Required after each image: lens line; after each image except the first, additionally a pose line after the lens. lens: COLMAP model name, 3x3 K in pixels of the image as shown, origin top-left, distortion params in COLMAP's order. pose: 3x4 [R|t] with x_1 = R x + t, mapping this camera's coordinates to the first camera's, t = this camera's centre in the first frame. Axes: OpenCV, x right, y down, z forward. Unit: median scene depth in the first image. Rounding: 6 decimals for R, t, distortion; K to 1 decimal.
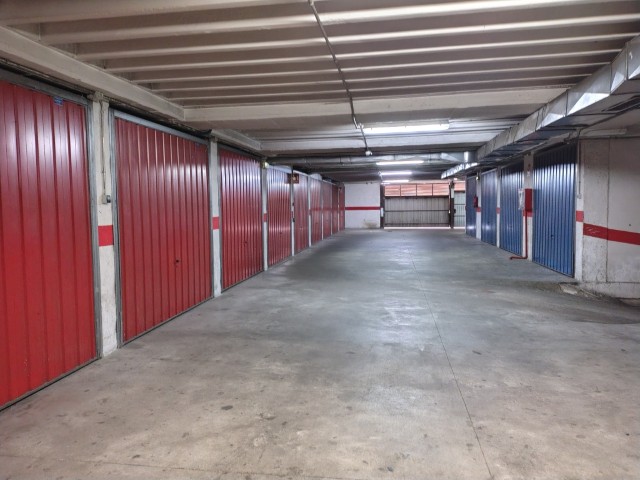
lens RADIAL K [[488.8, 0, 320.0], [0, 488.8, 240.0], [0, 0, 1]] dist [0.069448, -0.064859]
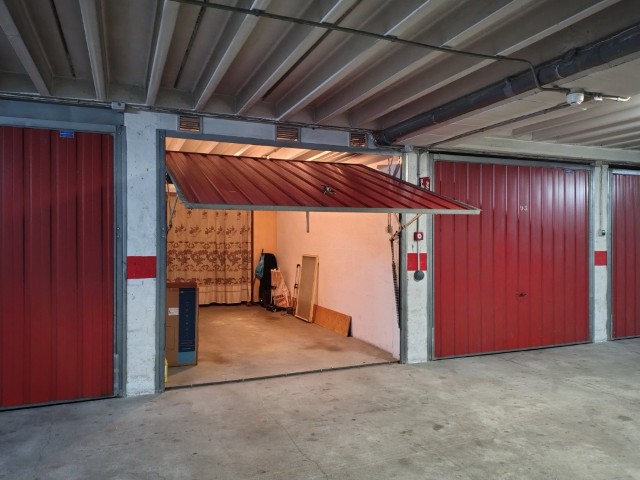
lens RADIAL K [[488.8, 0, 320.0], [0, 488.8, 240.0], [0, 0, 1]] dist [0.069448, -0.064859]
pose [[0.514255, -0.000423, -0.857637, 0.381323], [-0.062098, 0.997357, -0.037727, 0.043089], [0.855386, 0.072659, 0.512869, -0.431209]]
